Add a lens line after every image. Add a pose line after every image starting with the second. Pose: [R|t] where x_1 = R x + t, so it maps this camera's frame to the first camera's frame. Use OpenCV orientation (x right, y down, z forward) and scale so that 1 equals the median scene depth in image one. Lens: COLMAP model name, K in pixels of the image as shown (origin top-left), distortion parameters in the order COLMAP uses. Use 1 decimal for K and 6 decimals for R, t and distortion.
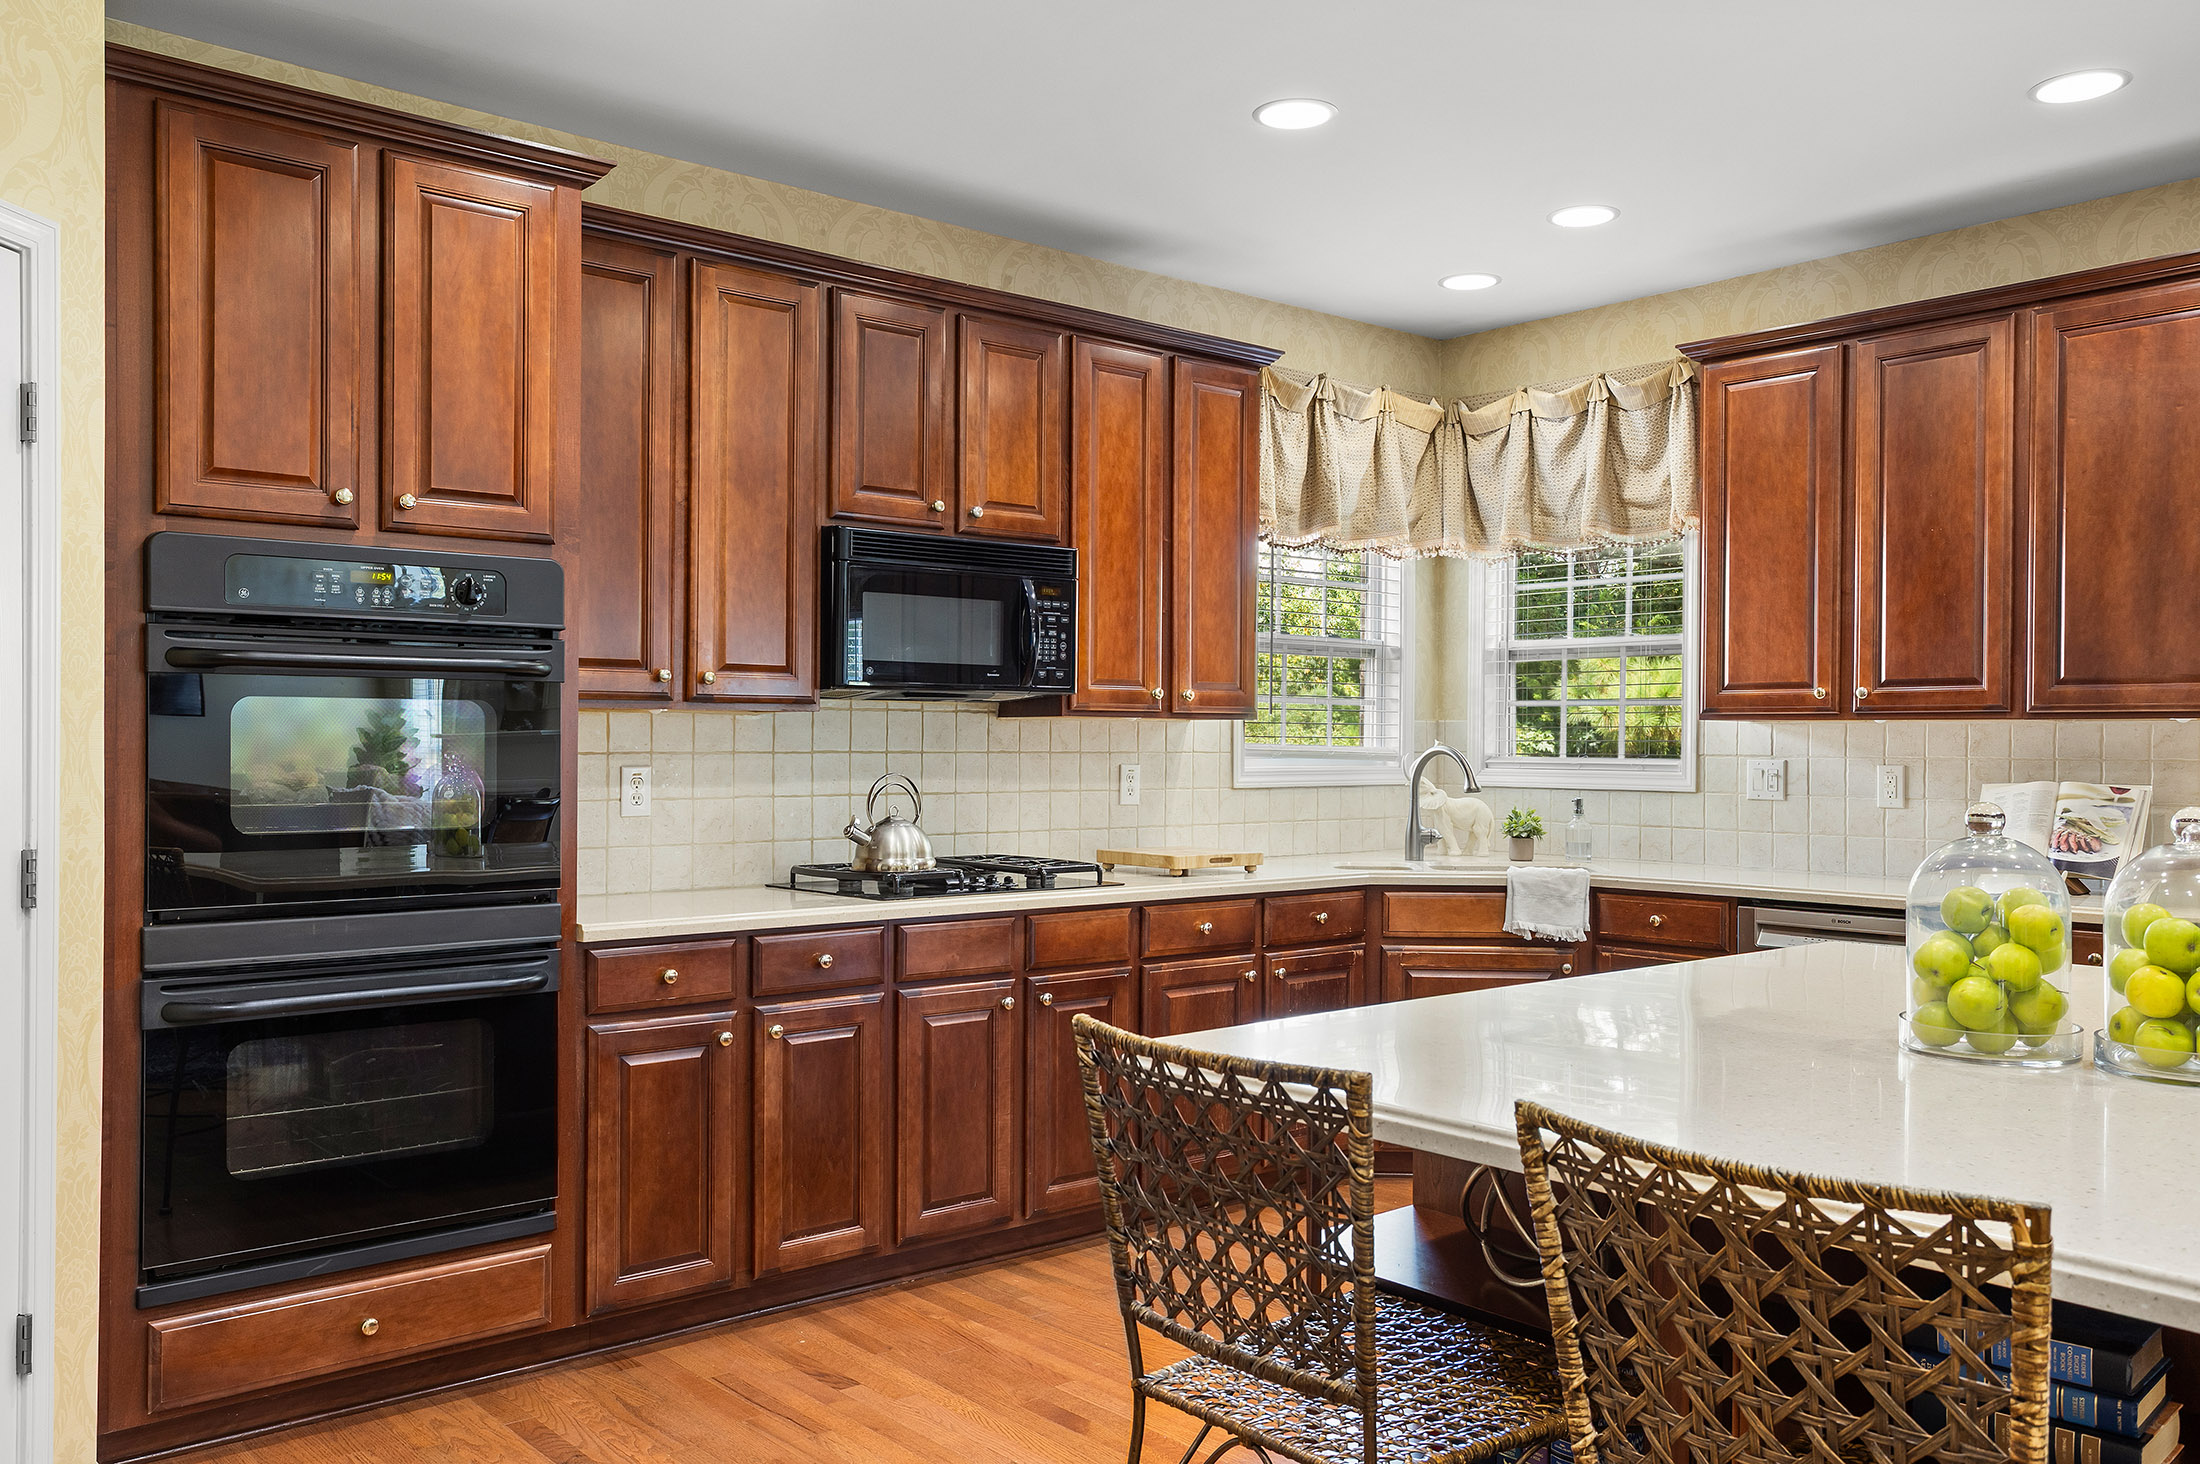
lens RADIAL K [[1789.7, 0, 1107.6], [0, 1789.7, 739.4], [0, 0, 1]] dist [0.046084, -0.000432]
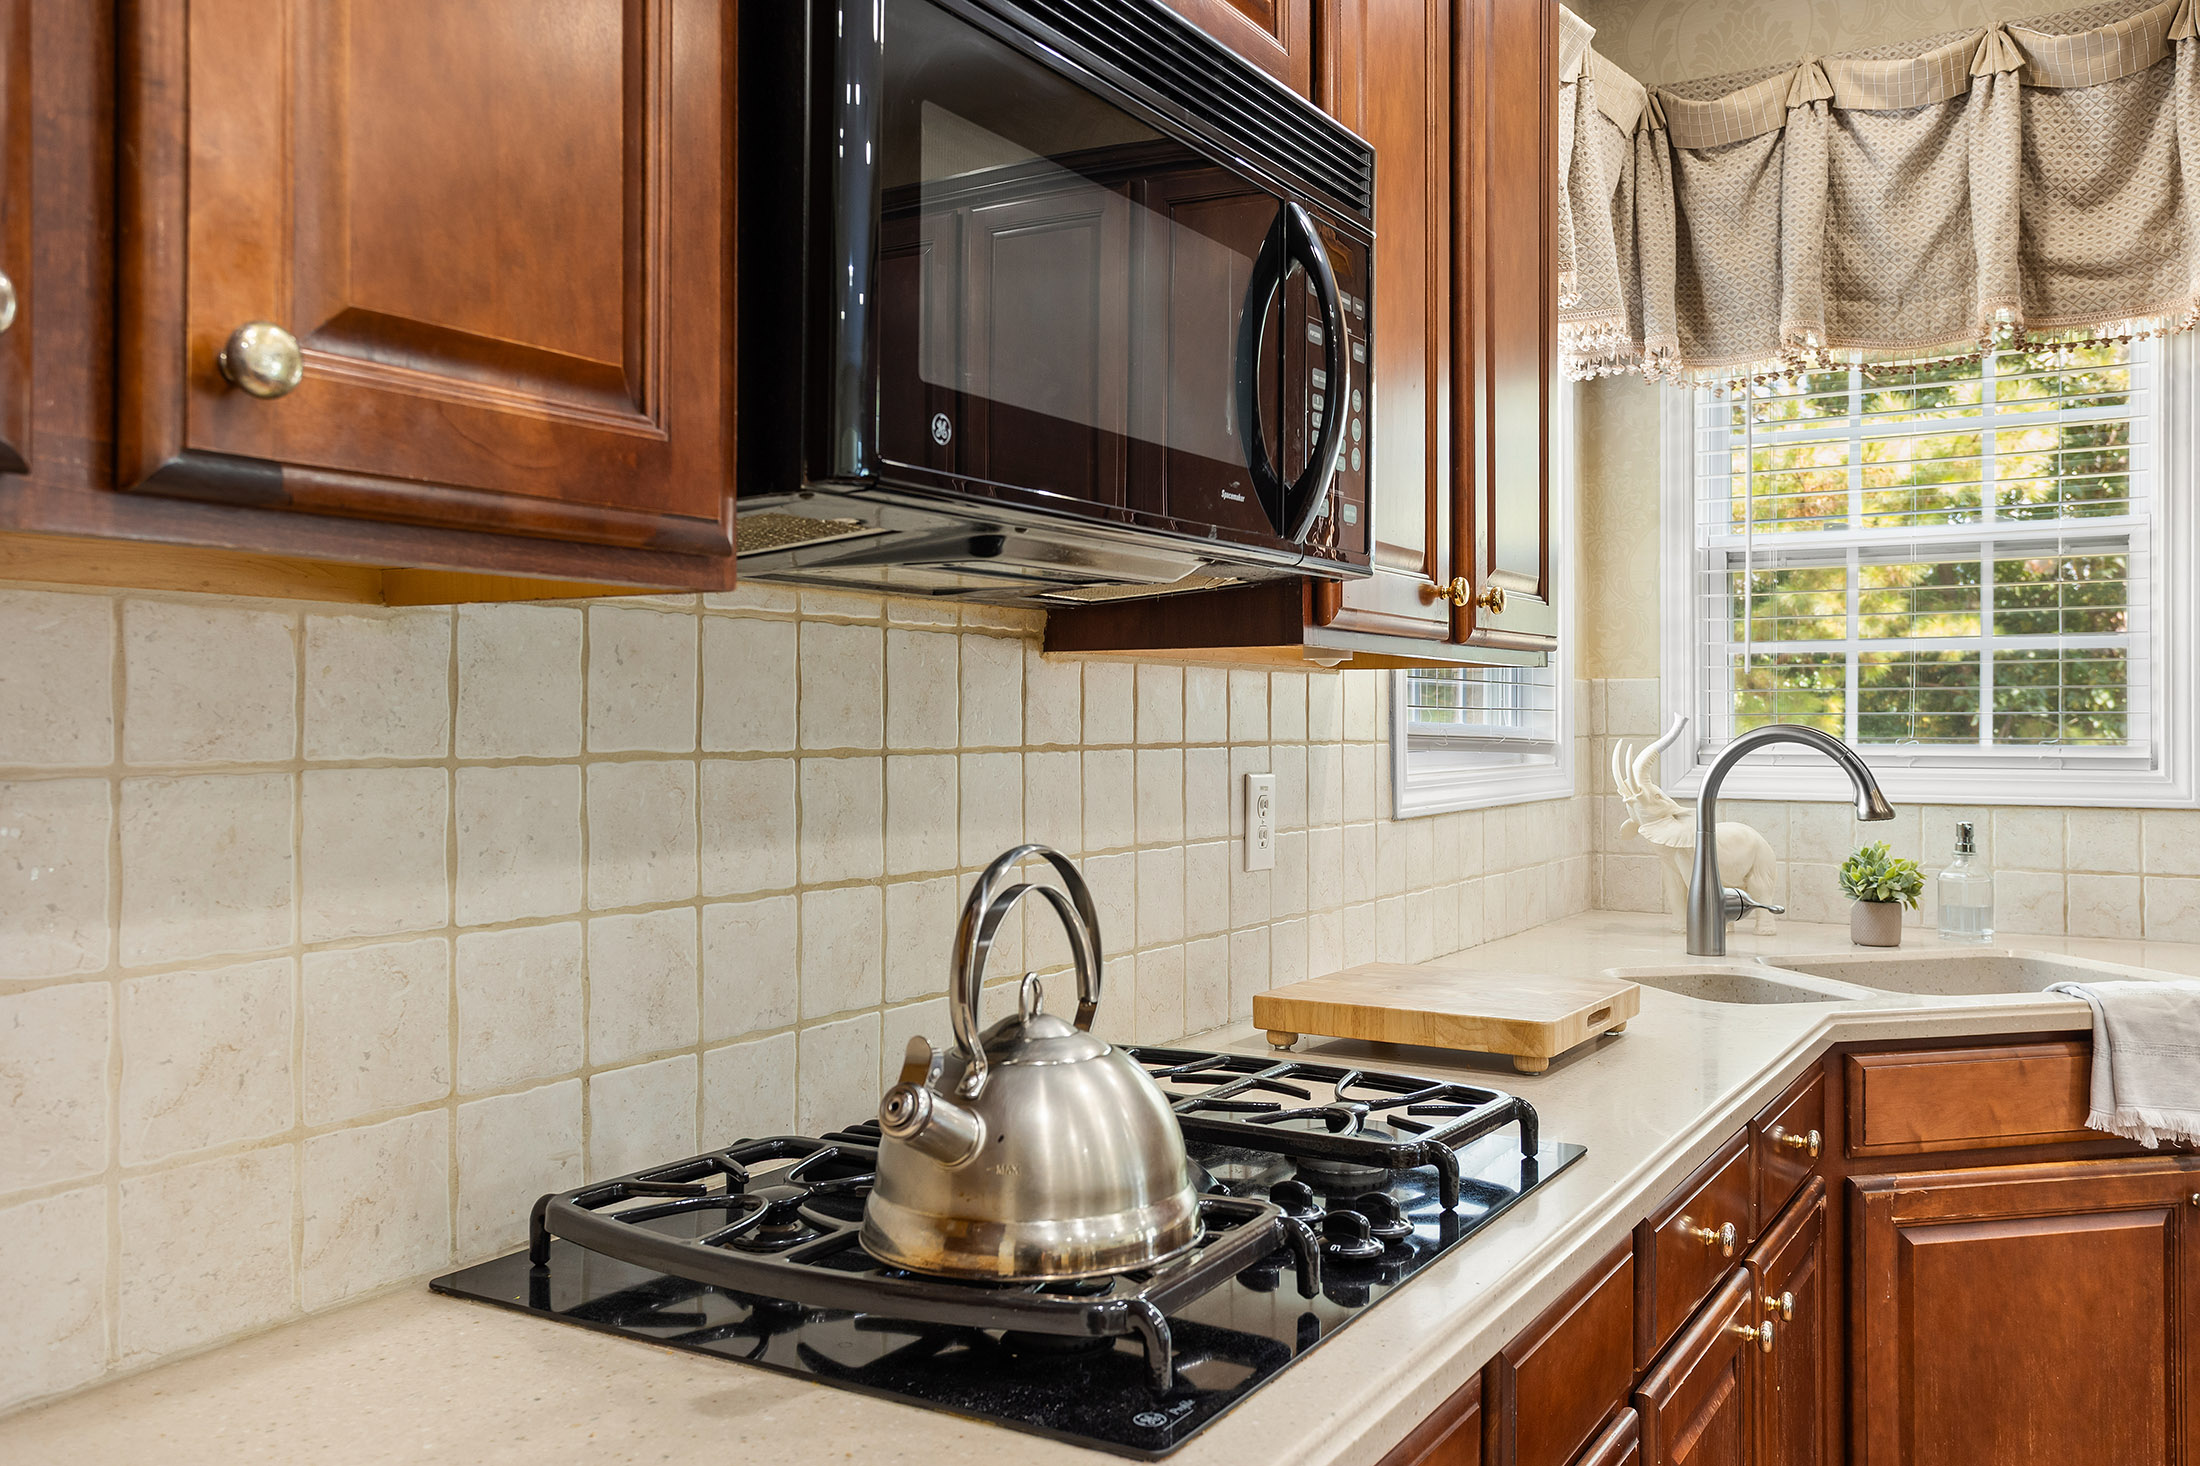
lens RADIAL K [[1797.9, 0, 1116.5], [0, 1797.9, 703.5], [0, 0, 1]] dist [-0.004859, 0.037957]
pose [[0.949346, -0.001852, 0.314227, -0.172897], [0.004550, 0.999959, -0.007853, 0.001023], [-0.314199, 0.008885, 0.949315, 0.703360]]
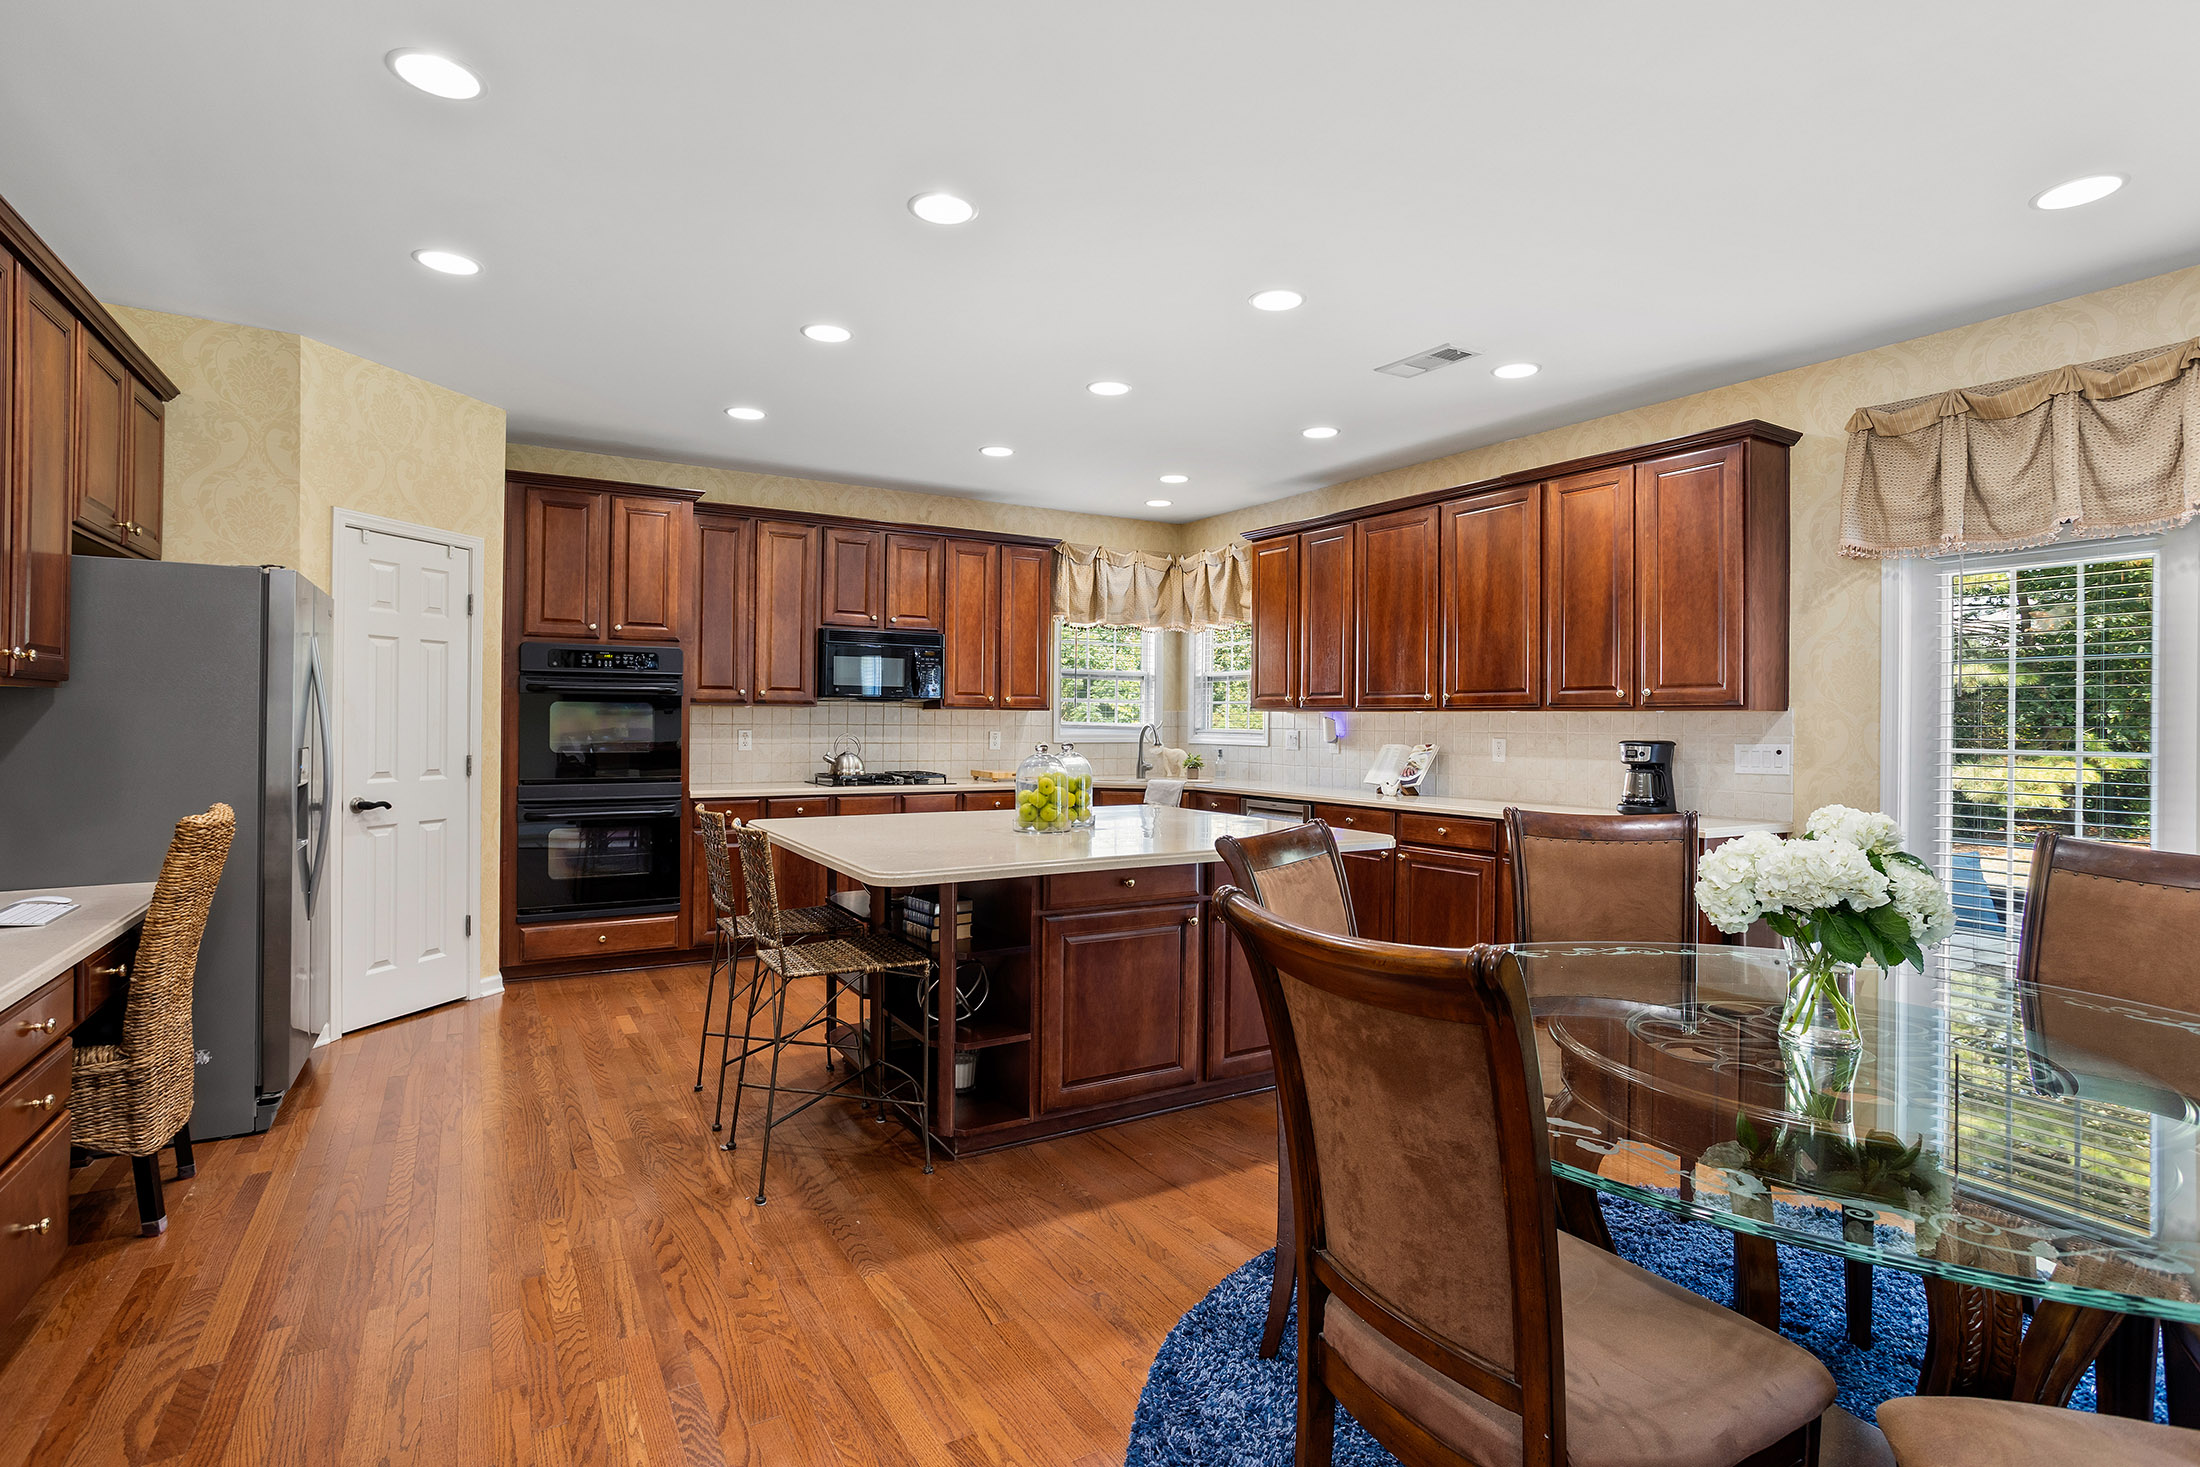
lens RADIAL K [[1086.1, 0, 1086.9], [0, 1086.1, 720.1], [0, 0, 1]] dist [0.002941, 0.000834]
pose [[0.983892, 0.003801, -0.178722, 0.408792], [-0.003813, 0.999993, 0.000274, -0.000141], [0.178722, 0.000412, 0.983900, -0.313756]]
